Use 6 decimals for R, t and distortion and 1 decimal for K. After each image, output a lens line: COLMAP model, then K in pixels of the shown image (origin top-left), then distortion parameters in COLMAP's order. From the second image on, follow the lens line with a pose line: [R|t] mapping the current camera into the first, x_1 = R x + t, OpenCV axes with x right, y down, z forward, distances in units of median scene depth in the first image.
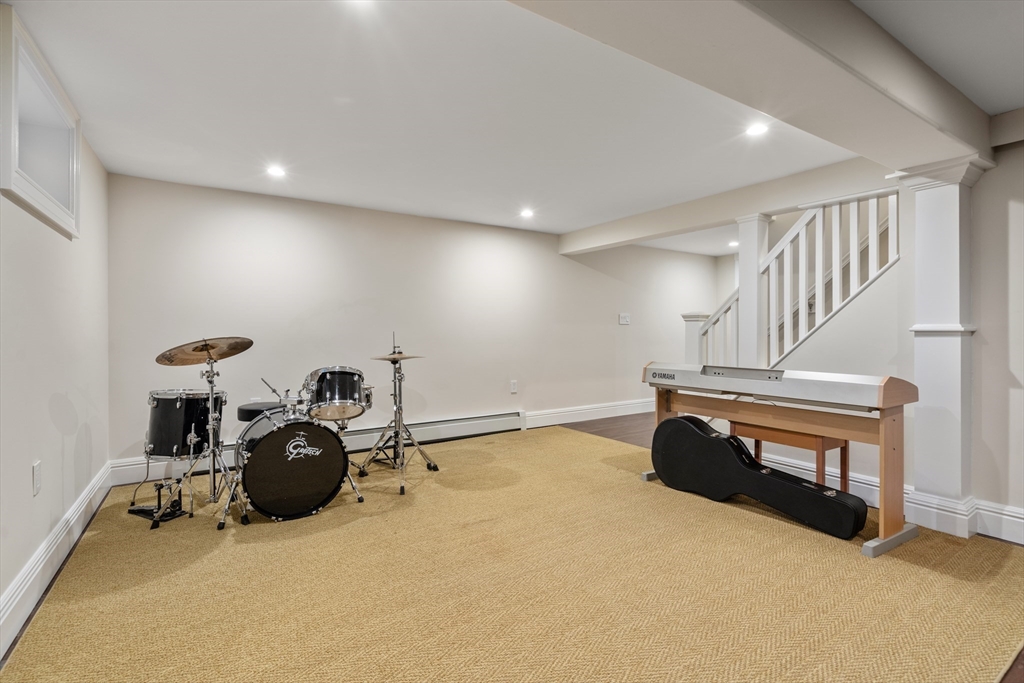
lens RADIAL K [[471.7, 0, 512.9], [0, 471.7, 332.1], [0, 0, 1]] dist [0.000513, 0.001123]
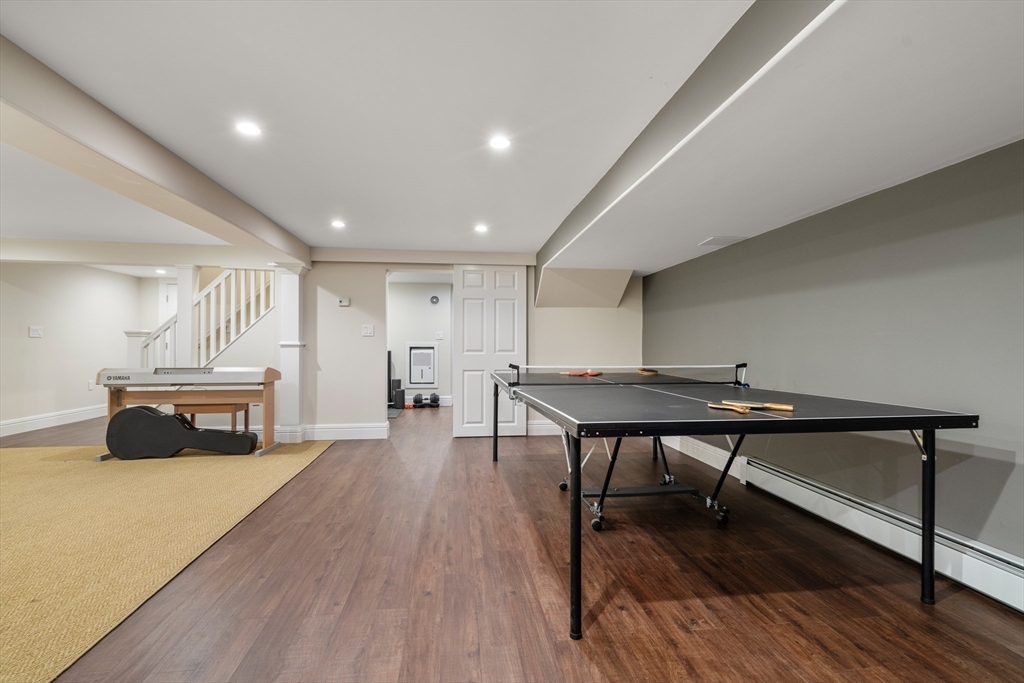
lens RADIAL K [[471.7, 0, 513.6], [0, 471.7, 341.1], [0, 0, 1]] dist [0.000513, 0.001123]
pose [[0.431644, 0.011612, 0.901969, -0.425281], [-0.001774, 0.999926, -0.012024, 0.003366], [-0.902042, 0.003589, 0.431633, -0.612844]]
